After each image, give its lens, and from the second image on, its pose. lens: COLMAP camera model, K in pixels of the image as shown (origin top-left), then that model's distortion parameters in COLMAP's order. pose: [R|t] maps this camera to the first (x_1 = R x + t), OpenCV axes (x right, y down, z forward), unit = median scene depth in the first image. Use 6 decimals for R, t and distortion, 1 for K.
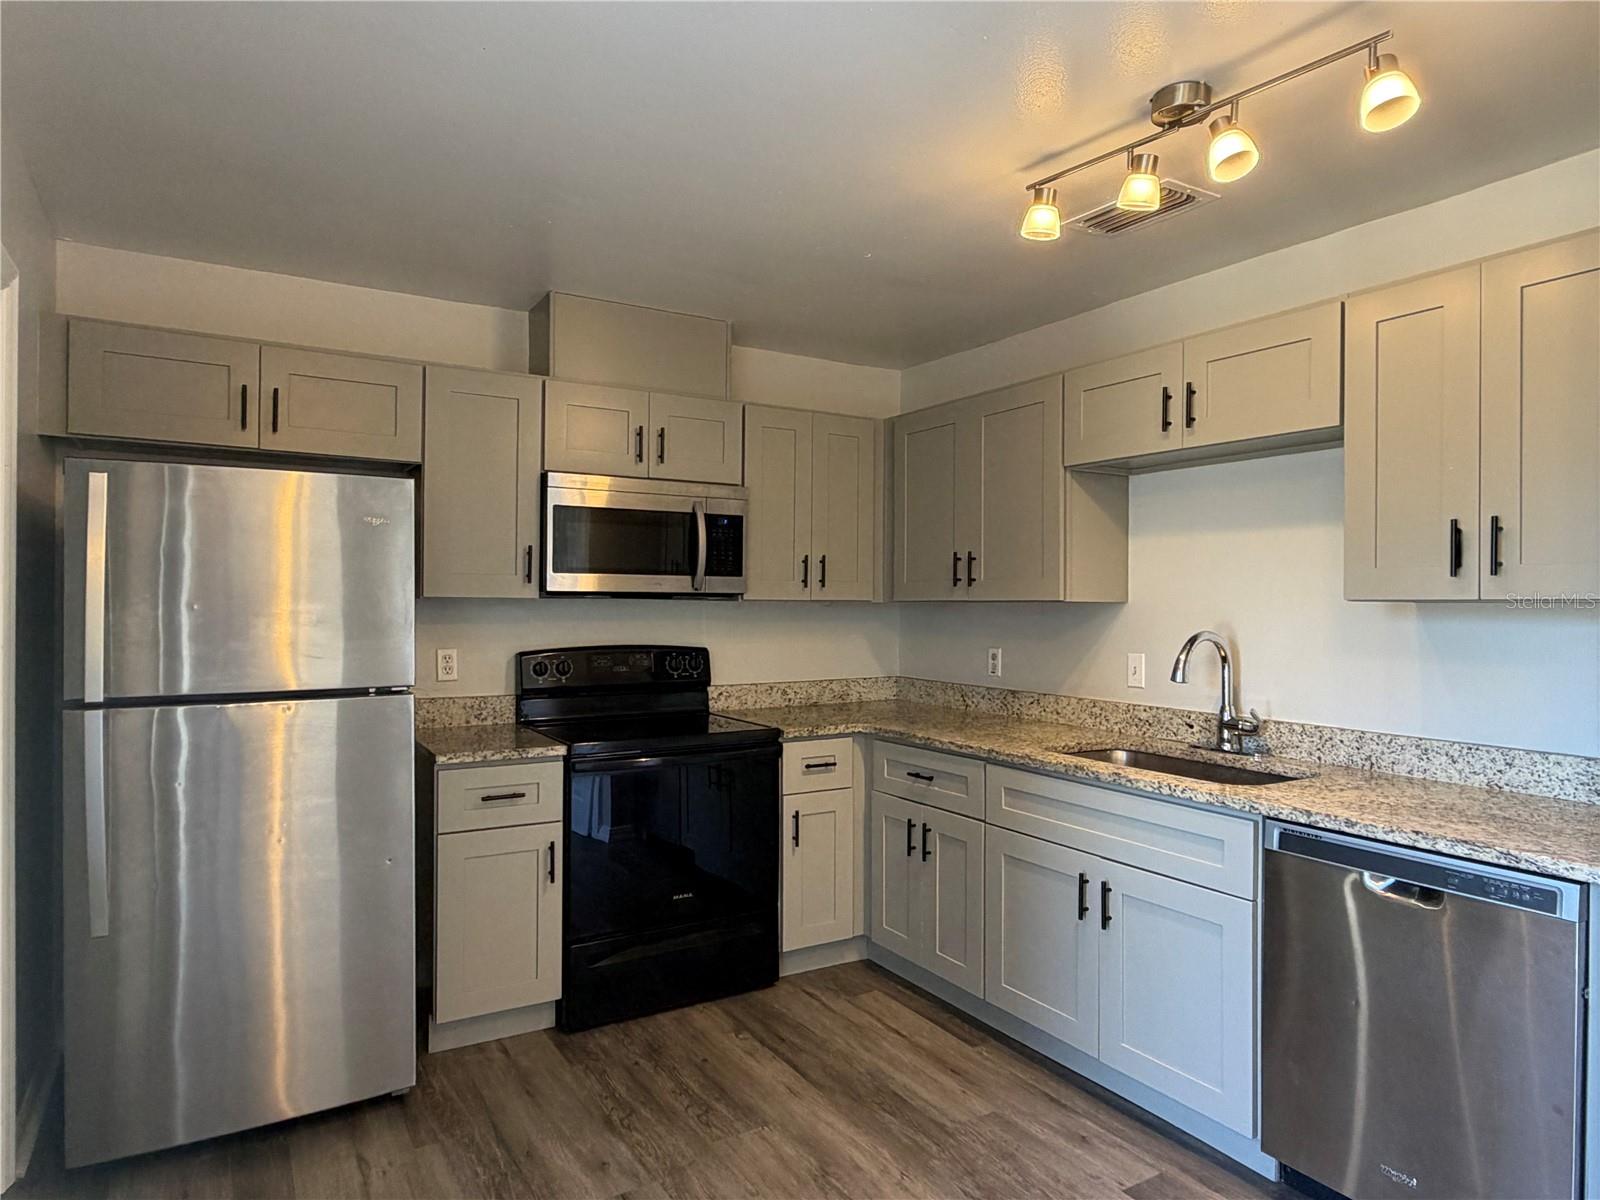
lens RADIAL K [[966.9, 0, 795.1], [0, 966.9, 597.7], [0, 0, 1]] dist [-0.006045, 0.003411]
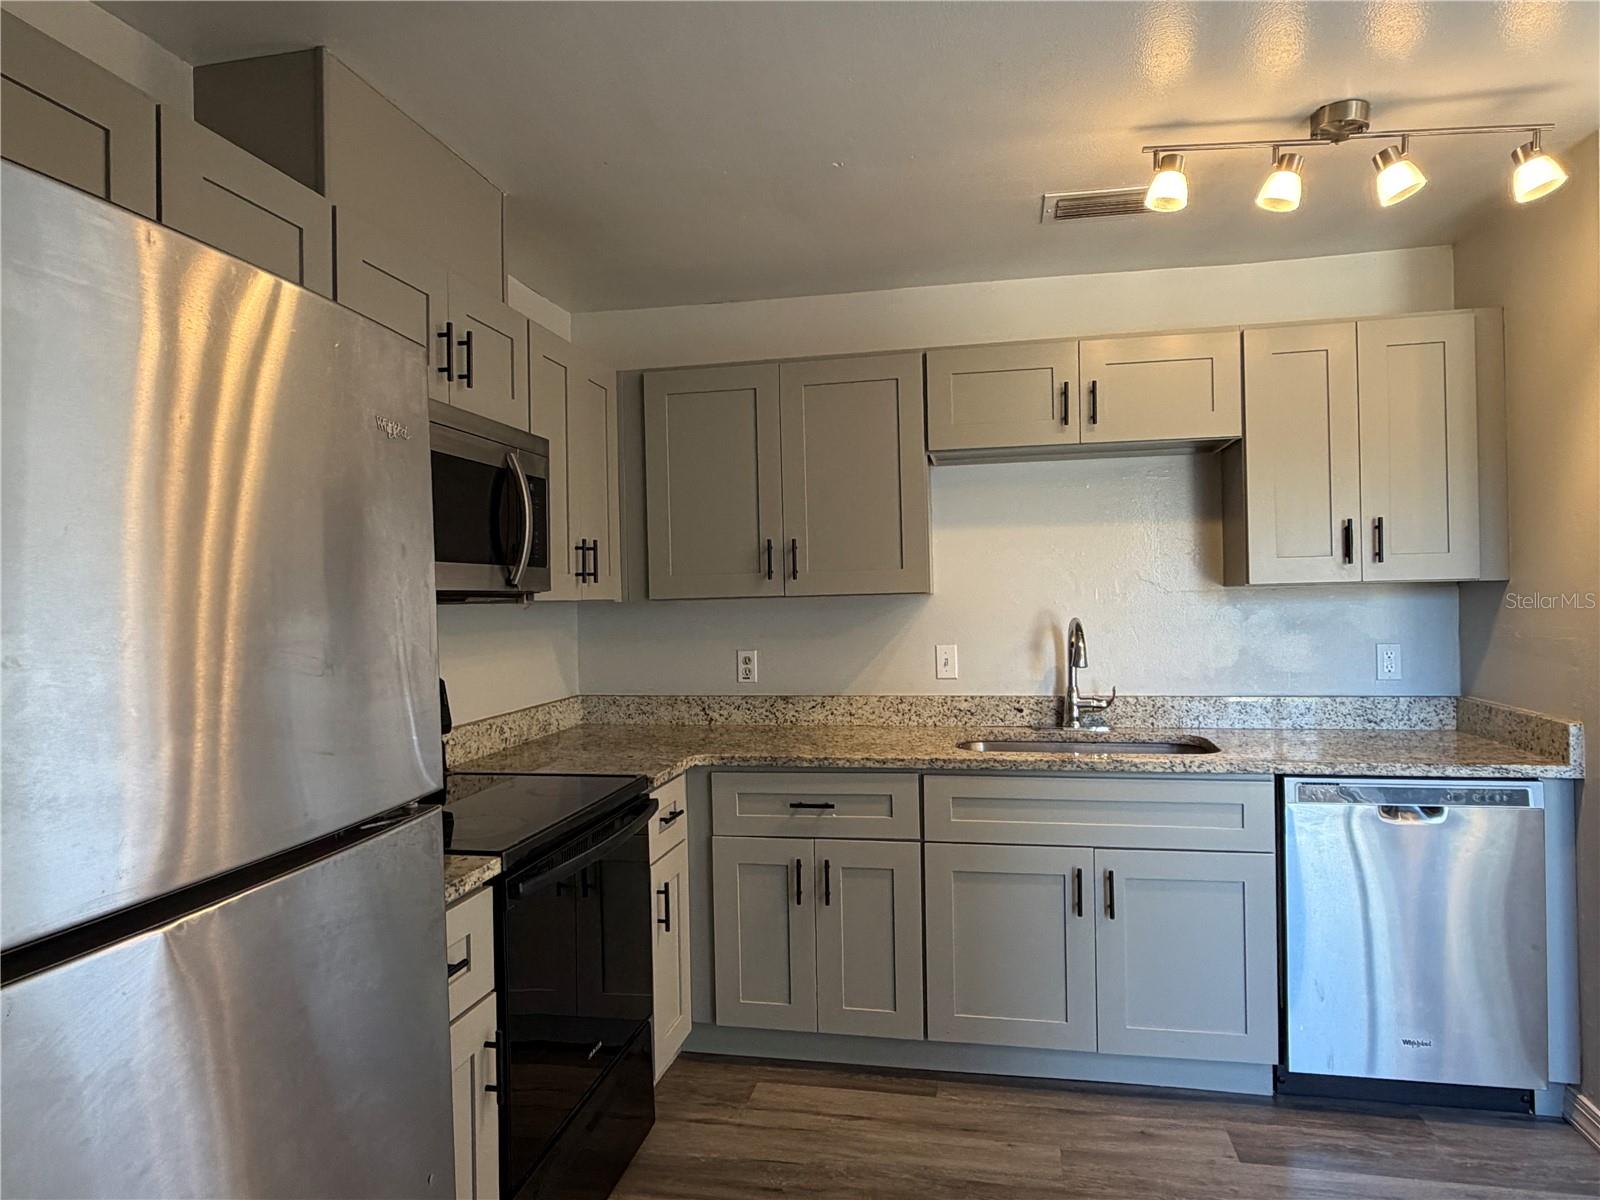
lens RADIAL K [[966.9, 0, 800.7], [0, 966.9, 598.1], [0, 0, 1]] dist [-0.006045, 0.003411]
pose [[0.677692, -0.019580, 0.735085, -0.557225], [0.022337, 0.999732, 0.006037, -0.000203], [-0.735007, 0.012329, 0.677948, 0.498586]]
